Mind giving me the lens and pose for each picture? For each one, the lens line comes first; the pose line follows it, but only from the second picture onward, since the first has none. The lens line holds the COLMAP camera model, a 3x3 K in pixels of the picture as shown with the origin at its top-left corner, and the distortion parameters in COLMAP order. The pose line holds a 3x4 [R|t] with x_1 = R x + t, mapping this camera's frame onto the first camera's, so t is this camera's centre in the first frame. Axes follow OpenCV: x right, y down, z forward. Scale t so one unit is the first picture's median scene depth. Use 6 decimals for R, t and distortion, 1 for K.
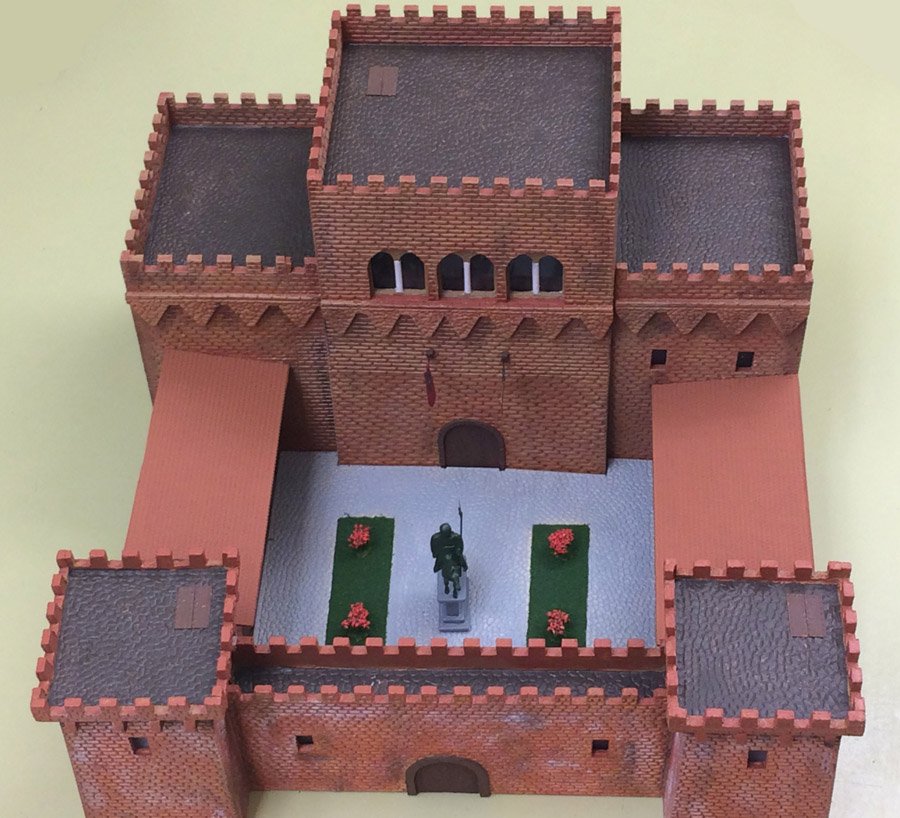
lens RADIAL K [[1945.3, 0, 450.0], [0, 1945.3, 409.0], [0, 0, 1]] dist [0.028530, 0.219049]
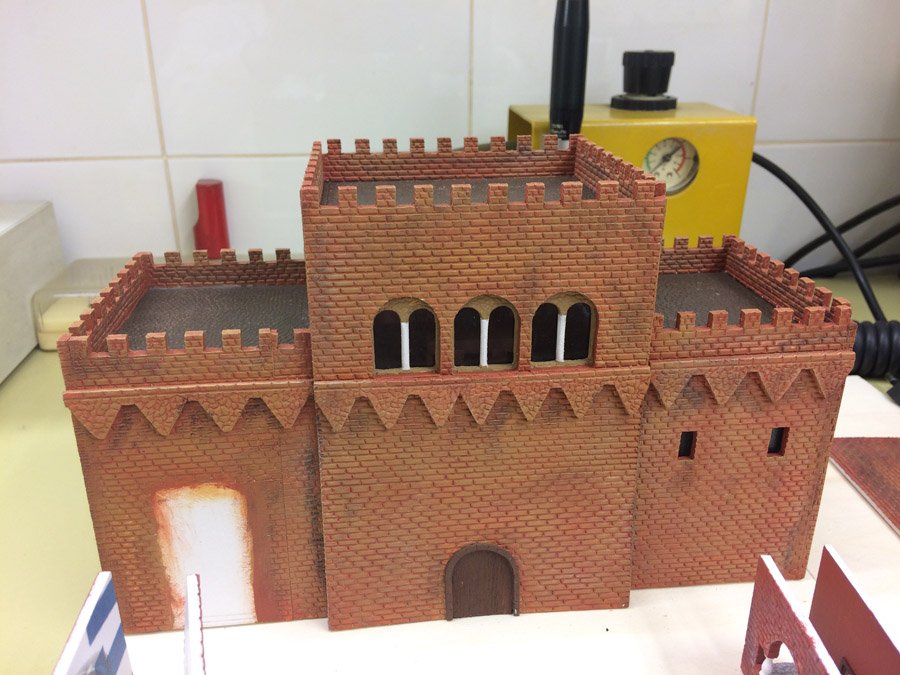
lens RADIAL K [[777.4, 0, 450.0], [0, 777.4, 337.5], [0, 0, 1]] dist [0.082291, -0.078110]
pose [[0.983606, -0.032085, 0.177455, -0.067489], [0.110062, 0.886320, -0.449803, 0.084145], [-0.142850, 0.461960, 0.875321, 0.684830]]
